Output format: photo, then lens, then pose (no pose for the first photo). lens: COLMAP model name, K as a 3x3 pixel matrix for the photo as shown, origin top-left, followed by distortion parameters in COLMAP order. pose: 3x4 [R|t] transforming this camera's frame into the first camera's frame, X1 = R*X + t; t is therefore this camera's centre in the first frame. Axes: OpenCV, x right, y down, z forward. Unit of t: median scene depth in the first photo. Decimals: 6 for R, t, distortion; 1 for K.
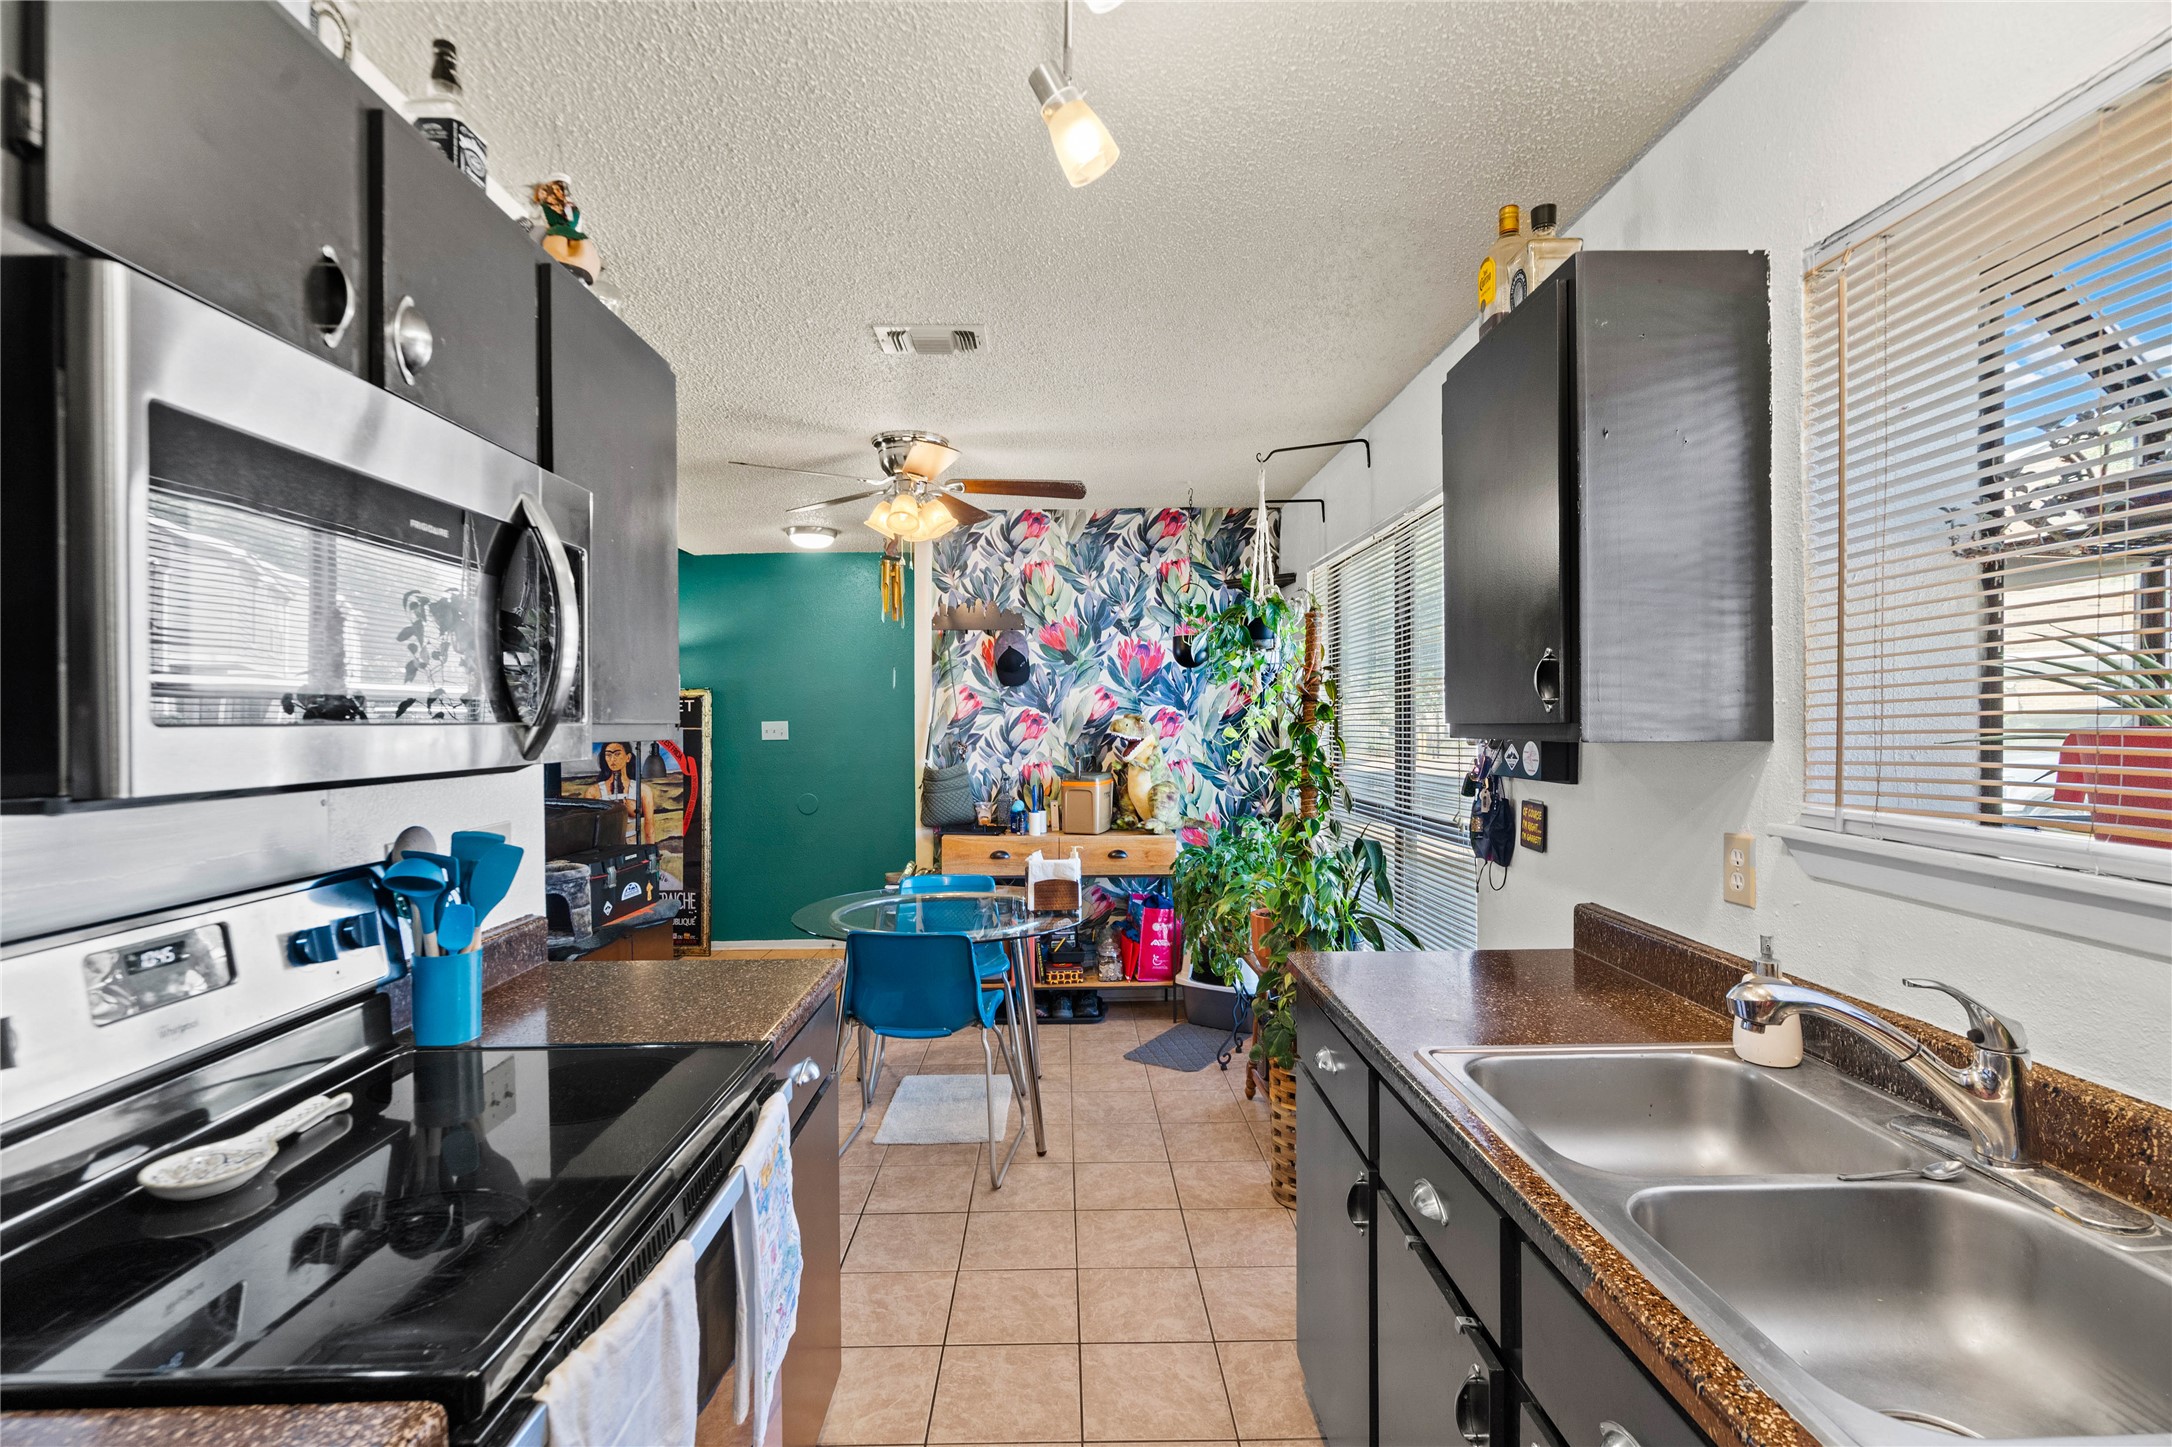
lens RADIAL K [[998.2, 0, 1074.9], [0, 998.2, 733.3], [0, 0, 1]] dist [-0.000719, -0.001512]
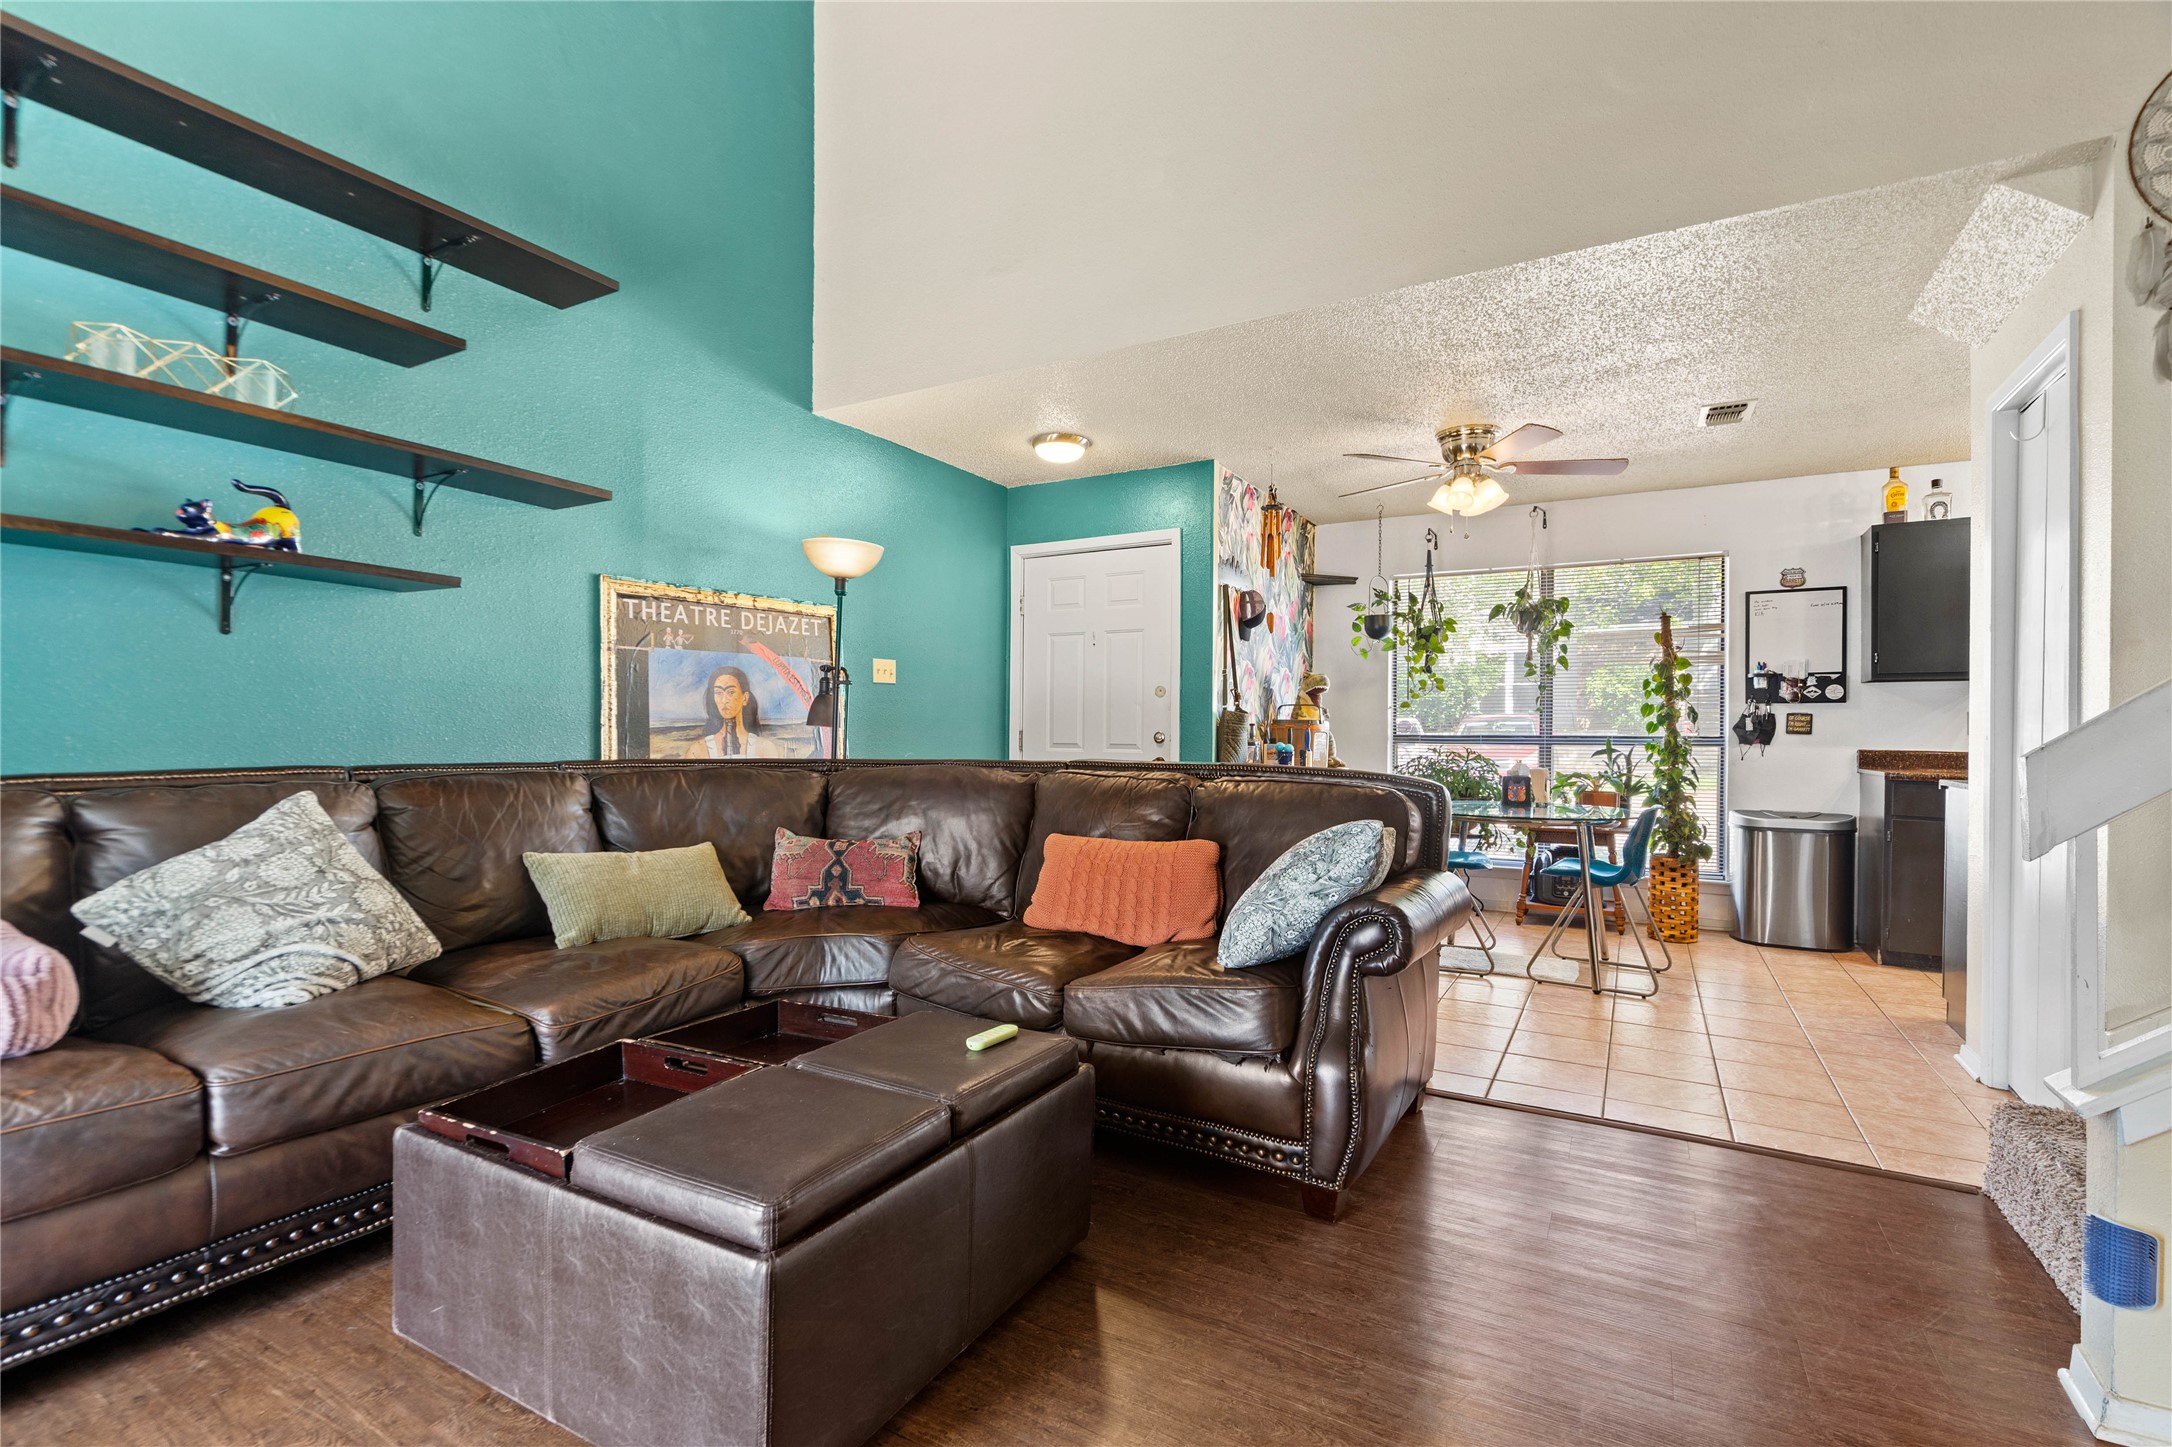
lens RADIAL K [[998.2, 0, 1067.4], [0, 998.2, 736.3], [0, 0, 1]] dist [-0.000719, -0.001512]
pose [[0.510157, 0.007965, 0.860045, -1.168797], [0.000803, 0.999952, -0.009738, 0.072098], [-0.860081, 0.005659, 0.510126, 0.637490]]
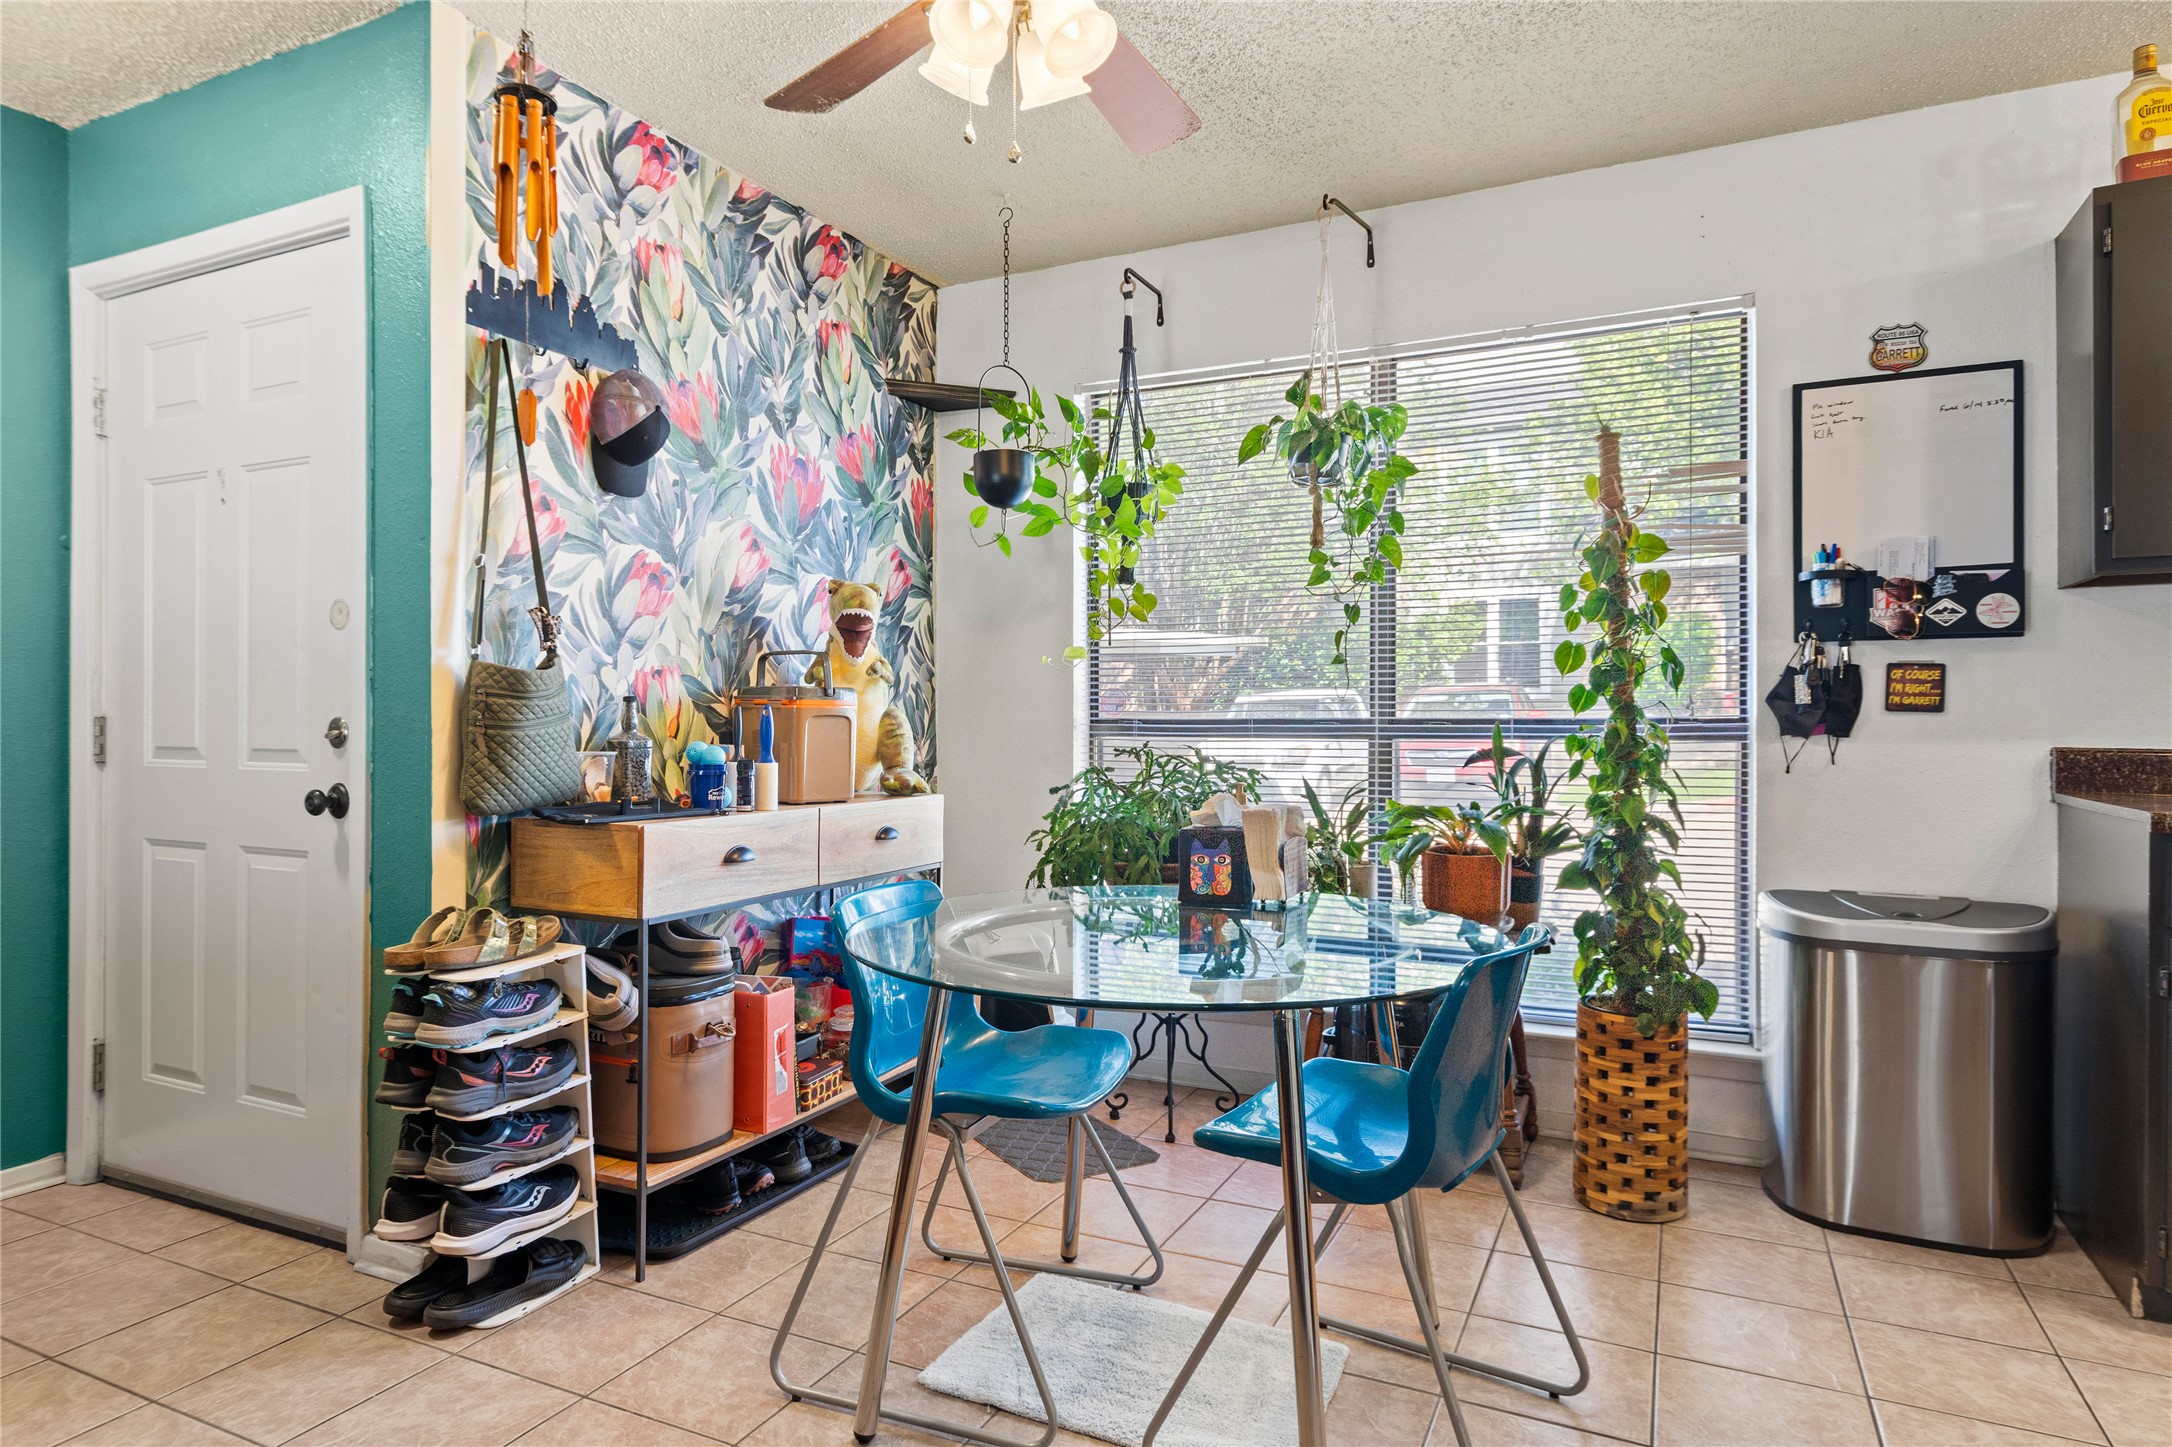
lens RADIAL K [[1259.8, 0, 1063.6], [0, 1259.8, 719.3], [0, 0, 1]] dist [0.004283, -0.000136]
pose [[0.454055, 0.003407, 0.890967, -0.508253], [0.009273, 0.999920, -0.008550, 0.064353], [-0.890925, 0.012144, 0.453988, 0.590999]]
